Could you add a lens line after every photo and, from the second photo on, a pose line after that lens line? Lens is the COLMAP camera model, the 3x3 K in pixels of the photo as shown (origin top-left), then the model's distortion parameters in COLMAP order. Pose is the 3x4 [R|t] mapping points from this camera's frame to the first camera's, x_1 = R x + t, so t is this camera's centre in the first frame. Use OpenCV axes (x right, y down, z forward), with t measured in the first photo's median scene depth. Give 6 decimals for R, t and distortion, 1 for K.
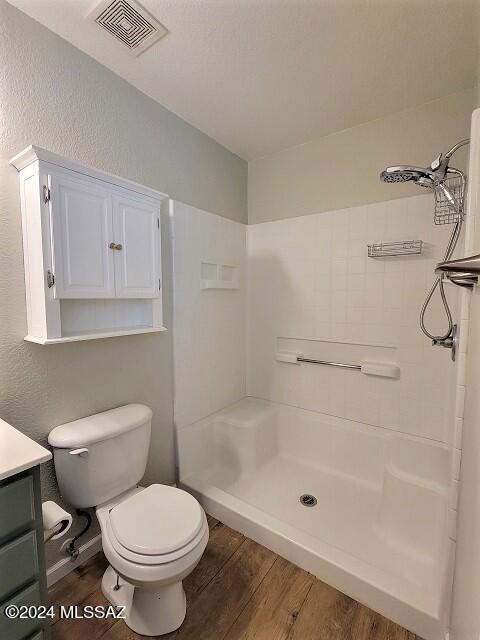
lens RADIAL K [[287.1, 0, 243.8], [0, 287.1, 318.8], [0, 0, 1]] dist [0.000683, -0.000259]
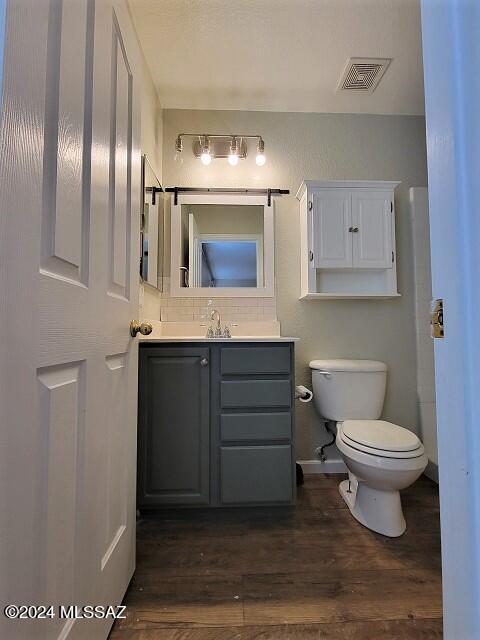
lens RADIAL K [[287.1, 0, 243.8], [0, 287.1, 318.8], [0, 0, 1]] dist [0.000683, -0.000259]
pose [[0.601948, -0.046640, -0.797172, 0.249839], [-0.057324, 0.993193, -0.101394, 0.272740], [0.796475, 0.106732, 0.595178, -0.148672]]
